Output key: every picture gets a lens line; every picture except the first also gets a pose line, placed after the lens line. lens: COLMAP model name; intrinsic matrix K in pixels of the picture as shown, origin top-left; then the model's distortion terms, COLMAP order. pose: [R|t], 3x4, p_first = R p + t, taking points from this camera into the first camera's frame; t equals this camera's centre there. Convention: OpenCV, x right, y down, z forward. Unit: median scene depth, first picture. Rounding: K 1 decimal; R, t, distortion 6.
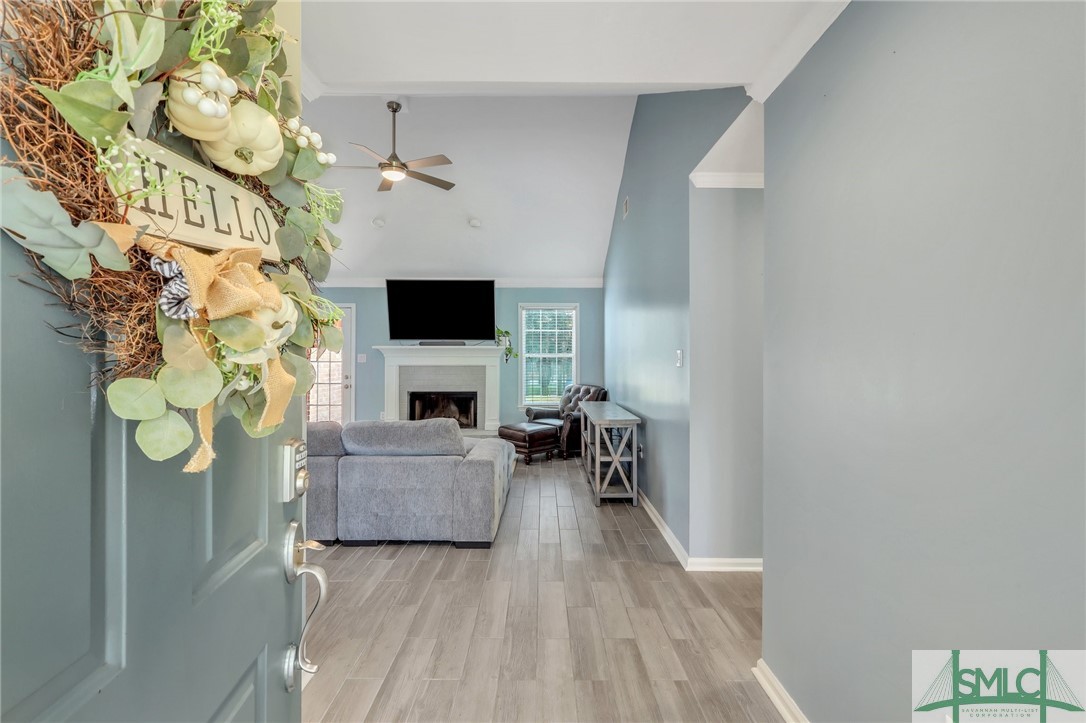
lens RADIAL K [[502.4, 0, 540.0], [0, 502.4, 360.5], [0, 0, 1]] dist [0.000597, 0.000230]
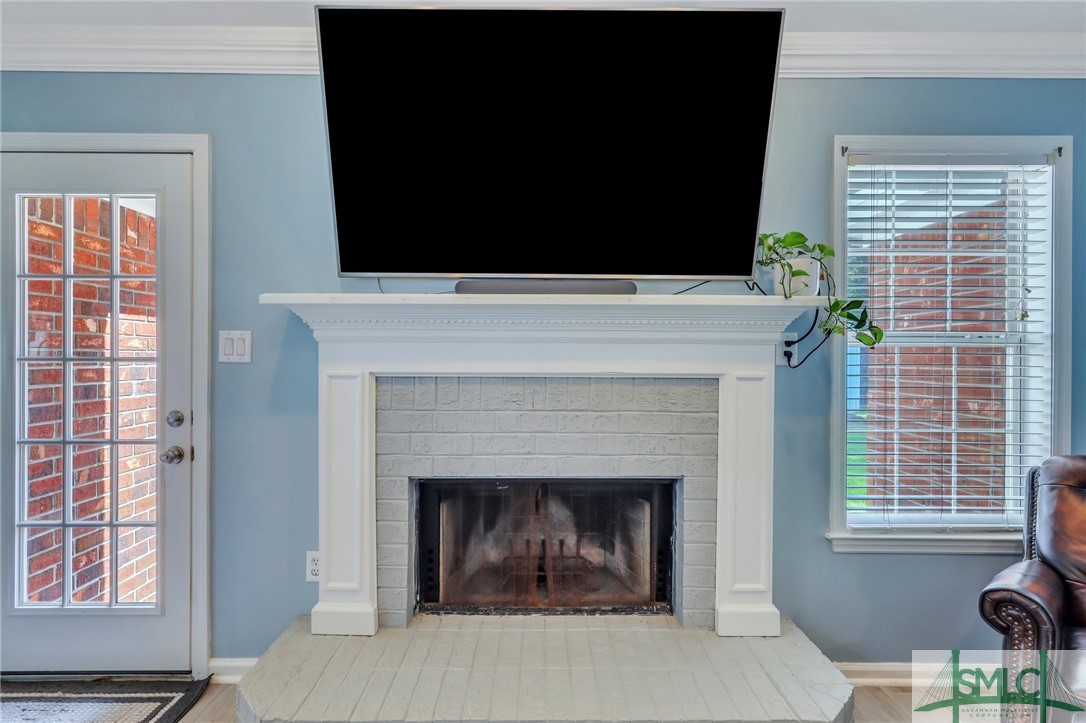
lens RADIAL K [[502.4, 0, 540.0], [0, 502.4, 360.5], [0, 0, 1]] dist [0.000597, 0.000230]
pose [[0.999967, 0.003740, 0.007151, -0.198863], [-0.003785, 0.999973, 0.006357, 0.000952], [-0.007127, -0.006384, 0.999954, 0.743342]]
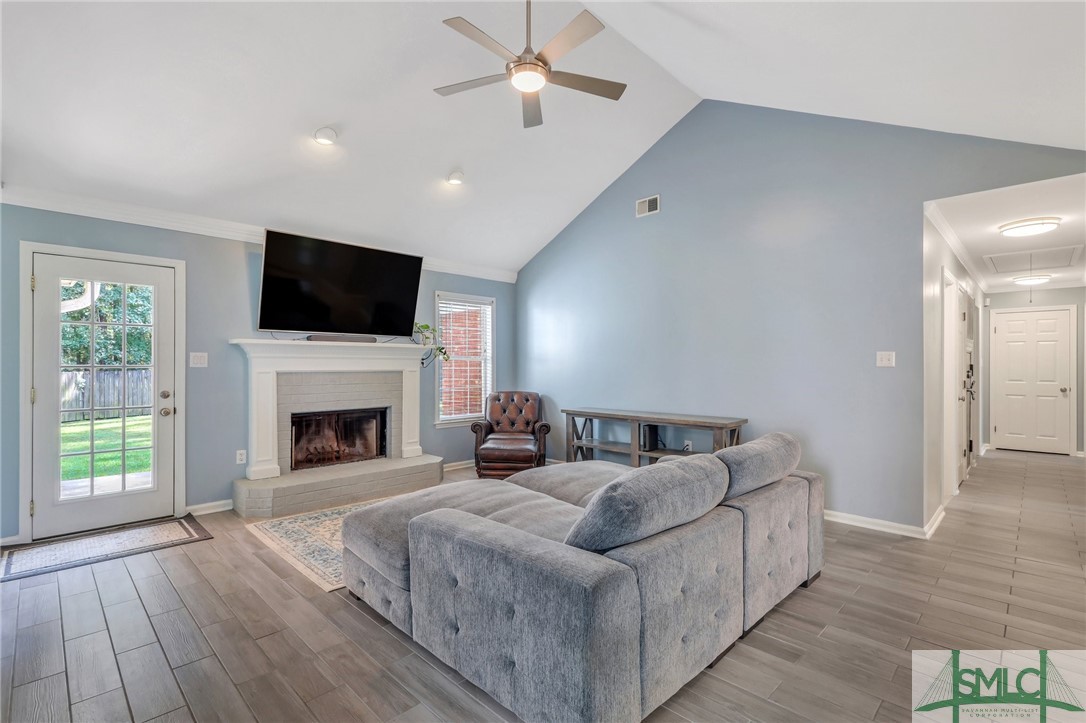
lens RADIAL K [[502.4, 0, 540.0], [0, 502.4, 360.5], [0, 0, 1]] dist [0.000597, 0.000230]
pose [[0.701697, 0.004208, 0.712463, -0.491928], [0.000712, 0.999978, -0.006606, 0.000367], [-0.712475, 0.005143, 0.701678, 0.332643]]
